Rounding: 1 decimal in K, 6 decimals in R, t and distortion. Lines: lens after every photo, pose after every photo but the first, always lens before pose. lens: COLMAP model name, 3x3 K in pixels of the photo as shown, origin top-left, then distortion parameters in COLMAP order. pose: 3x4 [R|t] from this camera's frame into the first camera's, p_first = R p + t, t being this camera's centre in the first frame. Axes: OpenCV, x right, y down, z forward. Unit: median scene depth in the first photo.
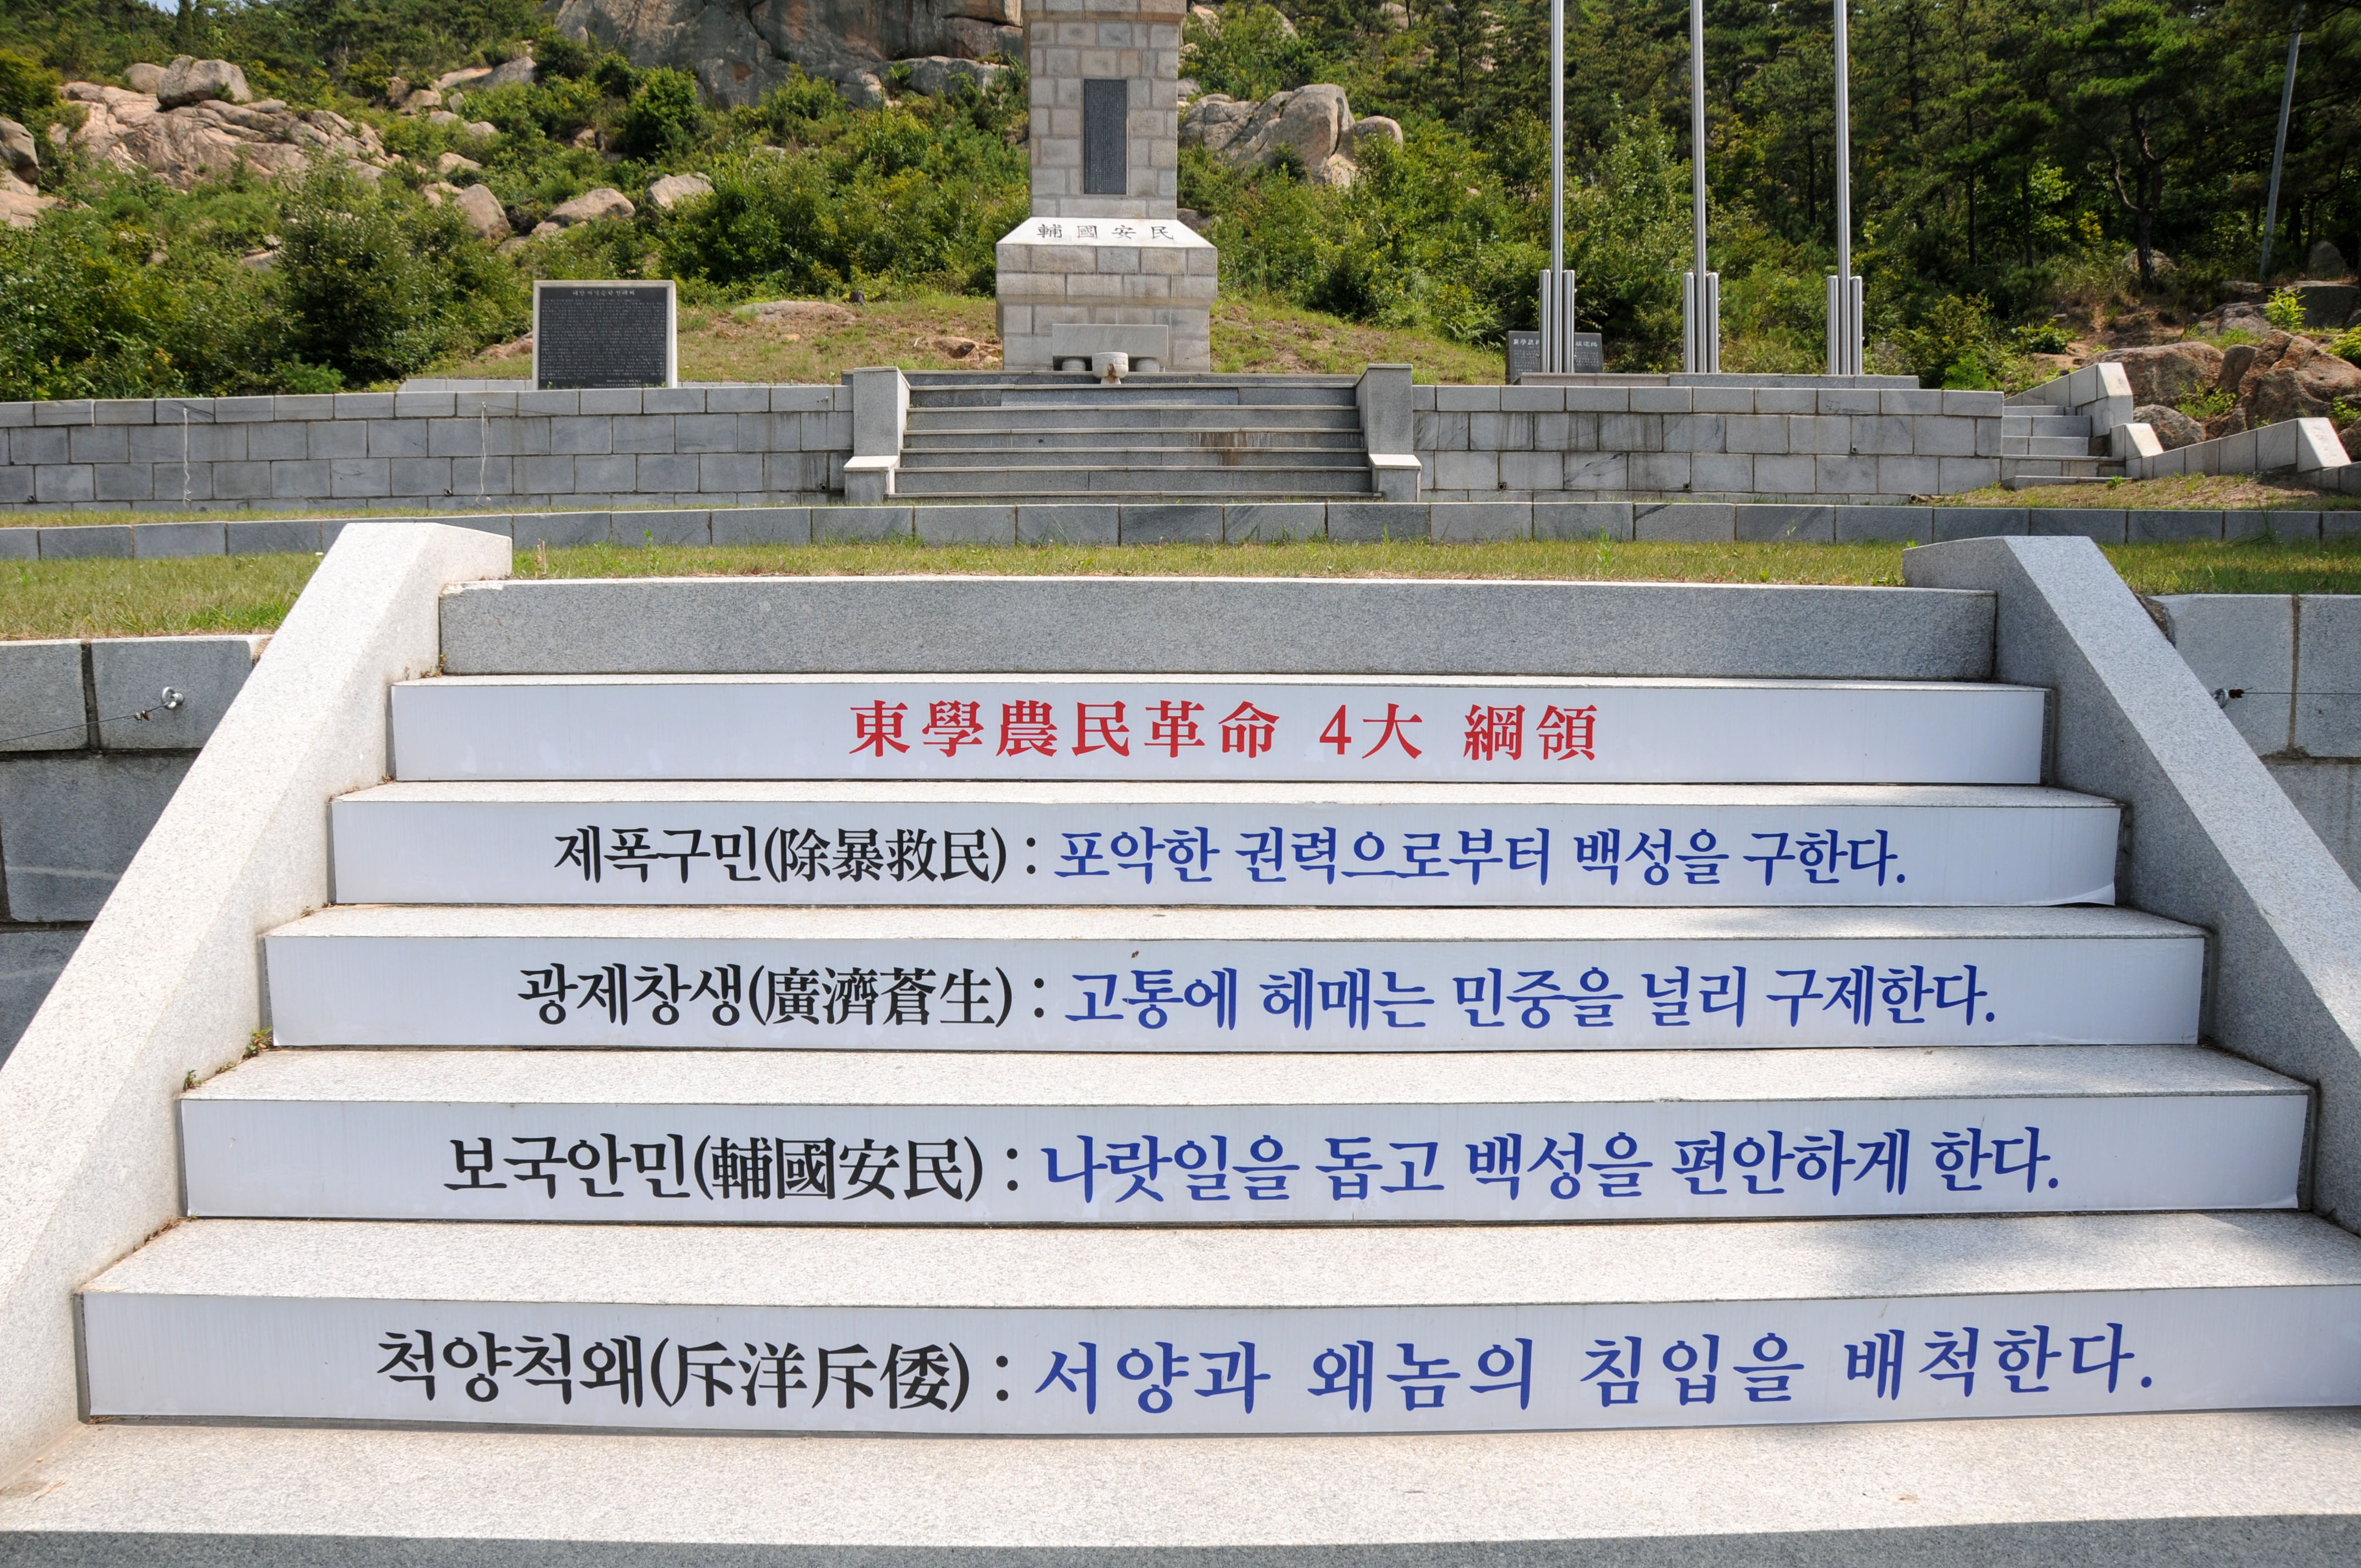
lens RADIAL K [[1876.2, 0, 1169.2], [0, 1876.2, 858.9], [0, 0, 1]] dist [-0.167844, 0.133128]
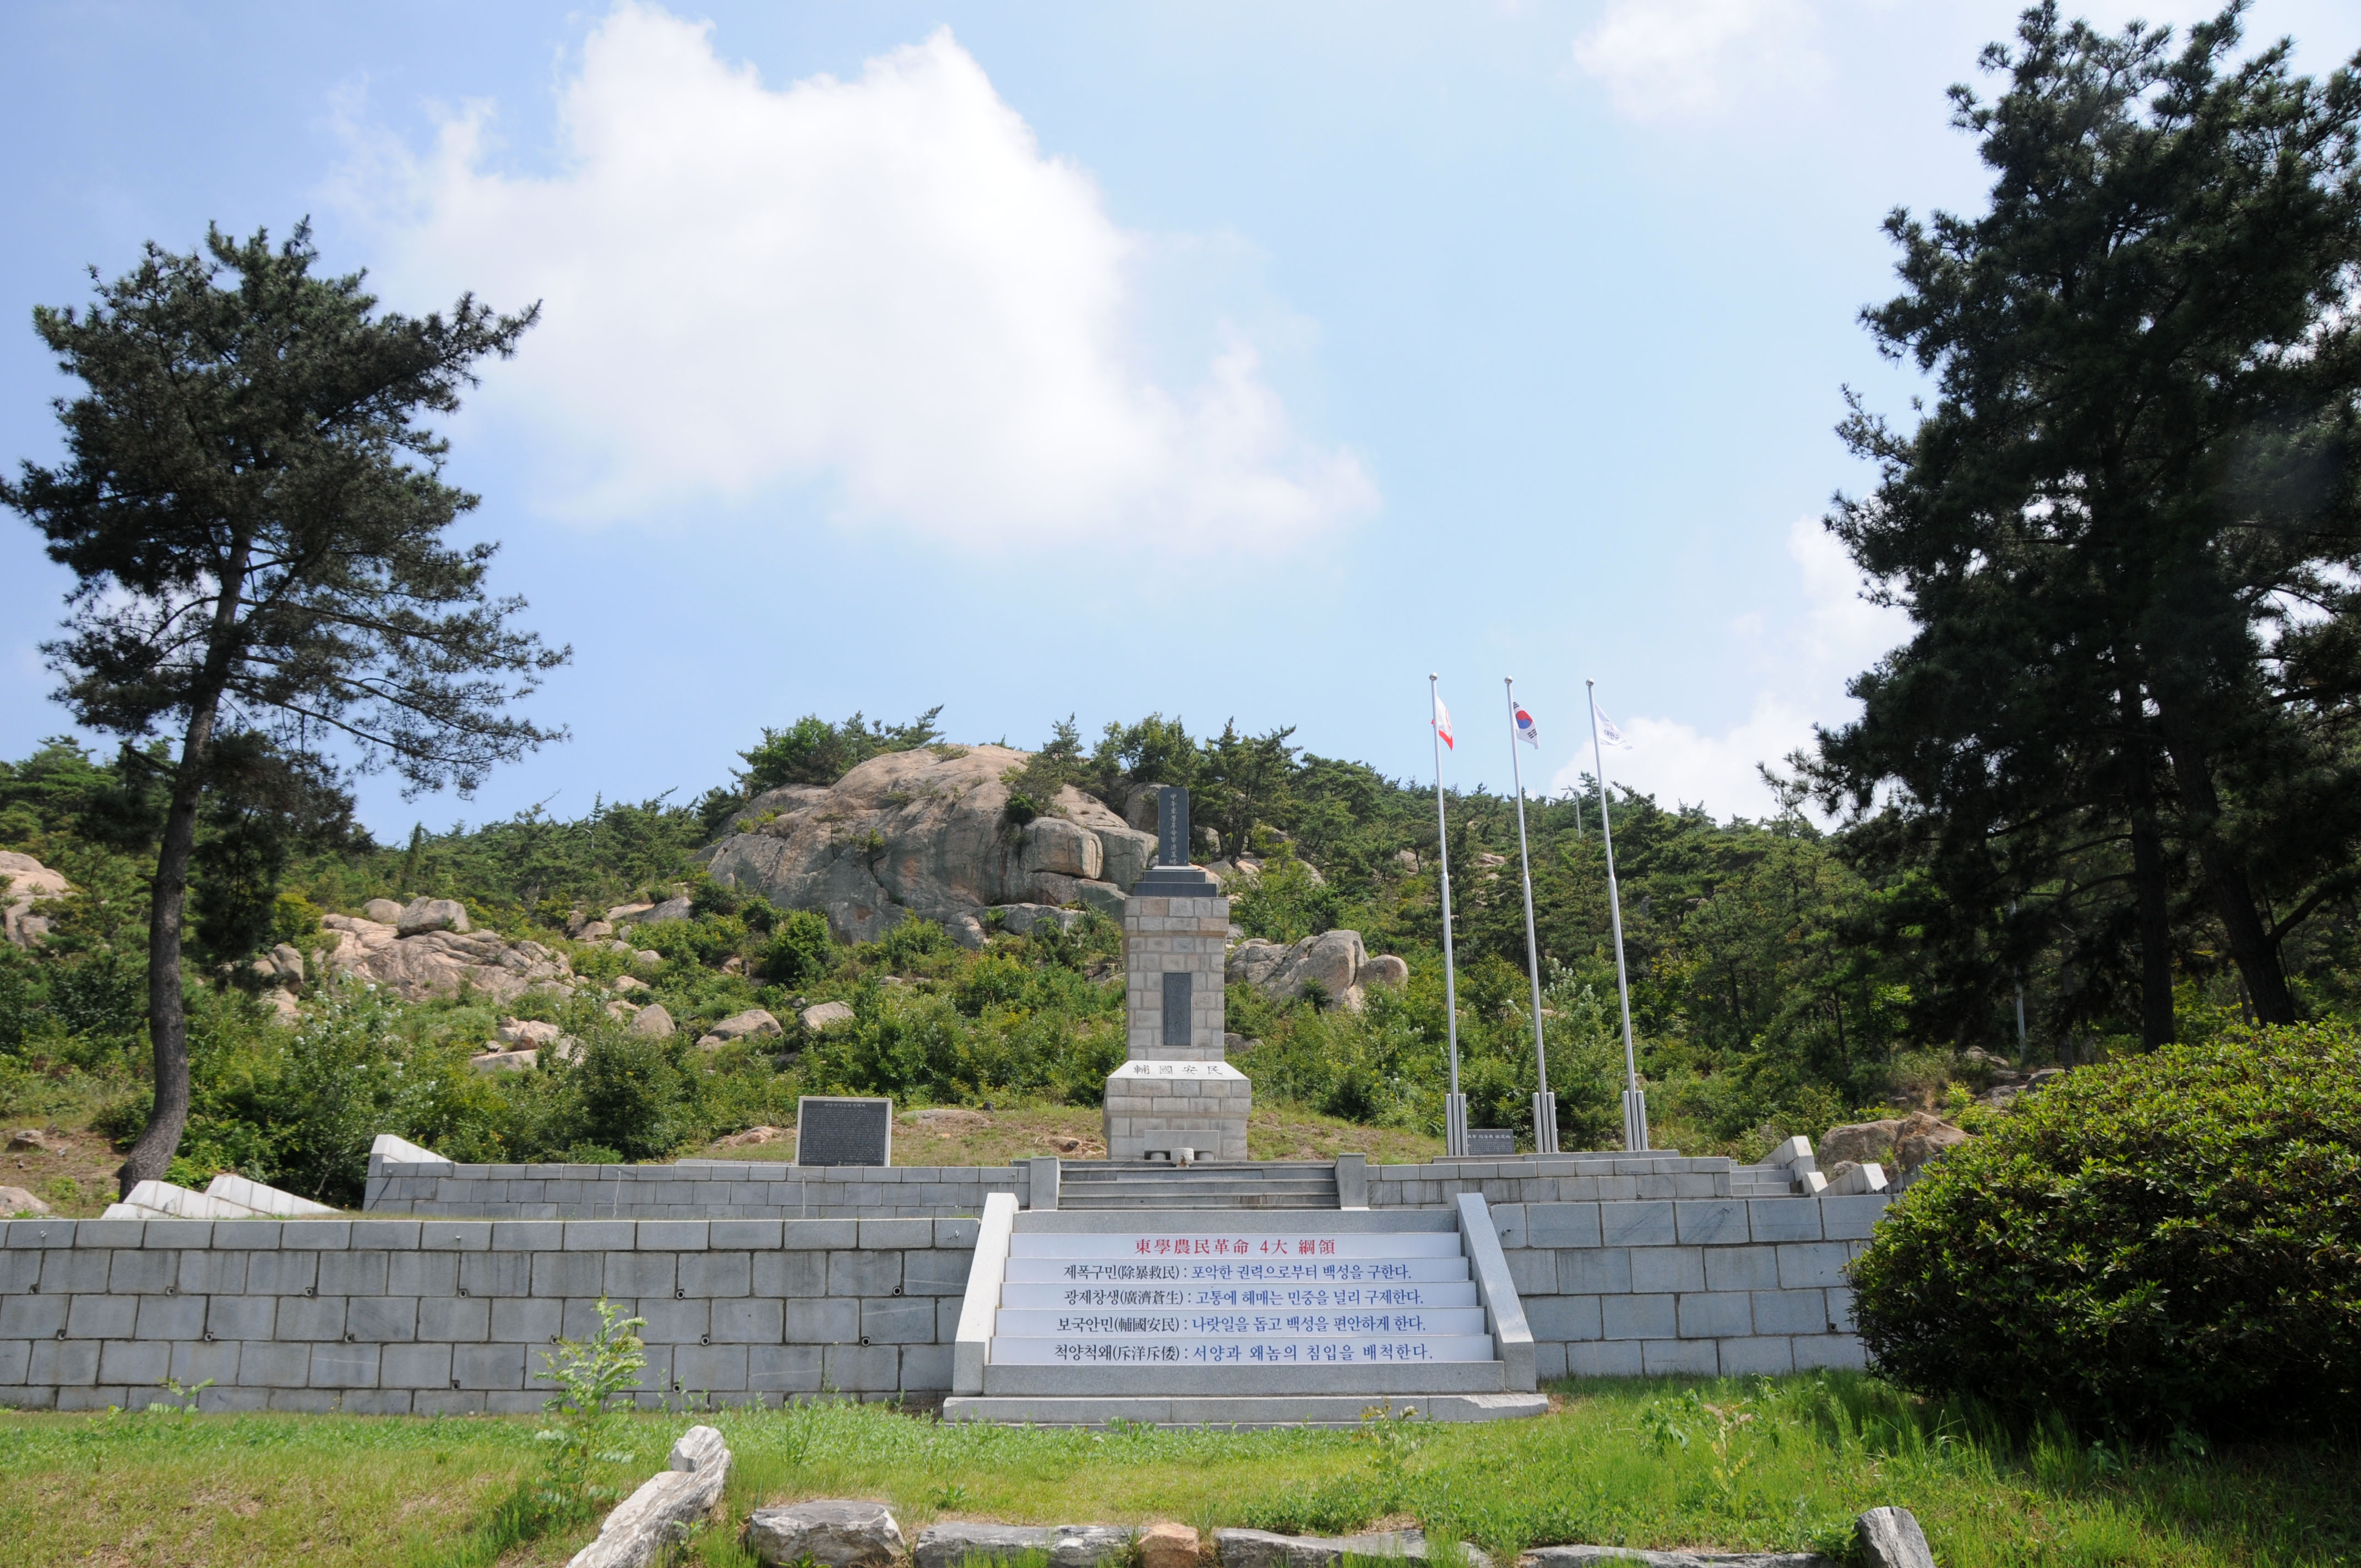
lens RADIAL K [[1869.1, 0, 1173.3], [0, 1869.1, 853.0], [0, 0, 1]] dist [-0.169287, 0.119899]
pose [[0.999664, -0.009825, -0.023979, 0.000240], [-0.000897, 0.911665, -0.410933, 0.049605], [0.025898, 0.410816, 0.911350, -0.182378]]
